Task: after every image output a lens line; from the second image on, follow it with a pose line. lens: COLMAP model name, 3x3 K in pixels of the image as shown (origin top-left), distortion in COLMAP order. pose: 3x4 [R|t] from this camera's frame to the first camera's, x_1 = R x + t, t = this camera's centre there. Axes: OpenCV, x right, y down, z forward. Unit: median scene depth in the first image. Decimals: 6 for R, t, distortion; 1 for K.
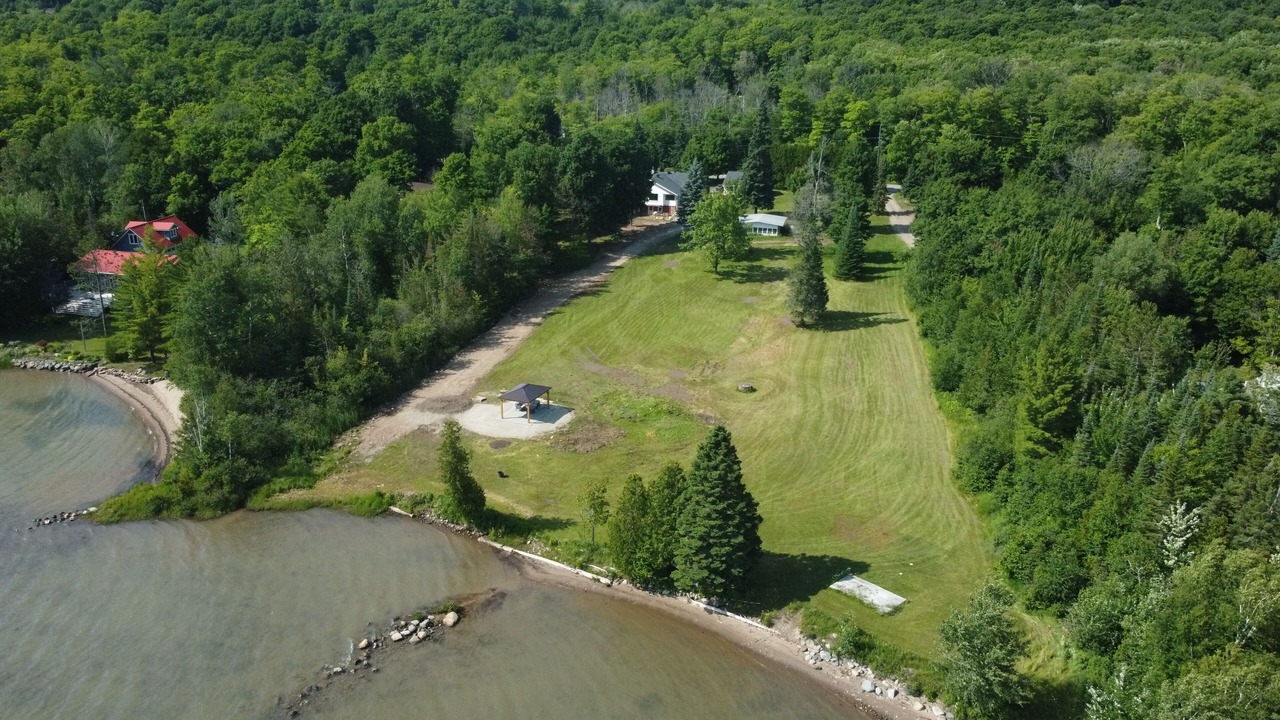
lens RADIAL K [[979.5, 0, 636.2], [0, 979.5, 360.4], [0, 0, 1]] dist [-0.007326, 0.004945]
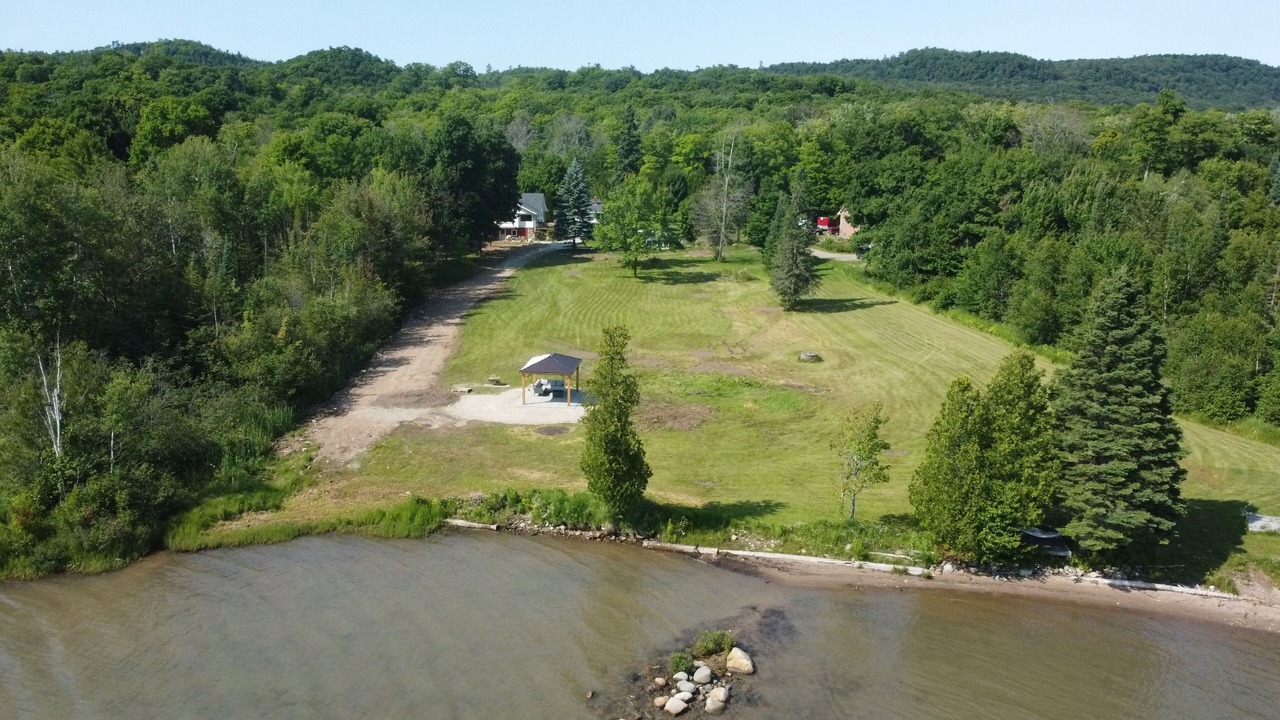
lens RADIAL K [[979.5, 0, 643.6], [0, 979.5, 359.3], [0, 0, 1]] dist [-0.007326, 0.004945]
pose [[0.949271, -0.049329, 0.310565, -0.310099], [0.087285, 0.990144, -0.109526, 0.127637], [-0.302101, 0.131078, 0.944221, 0.408582]]
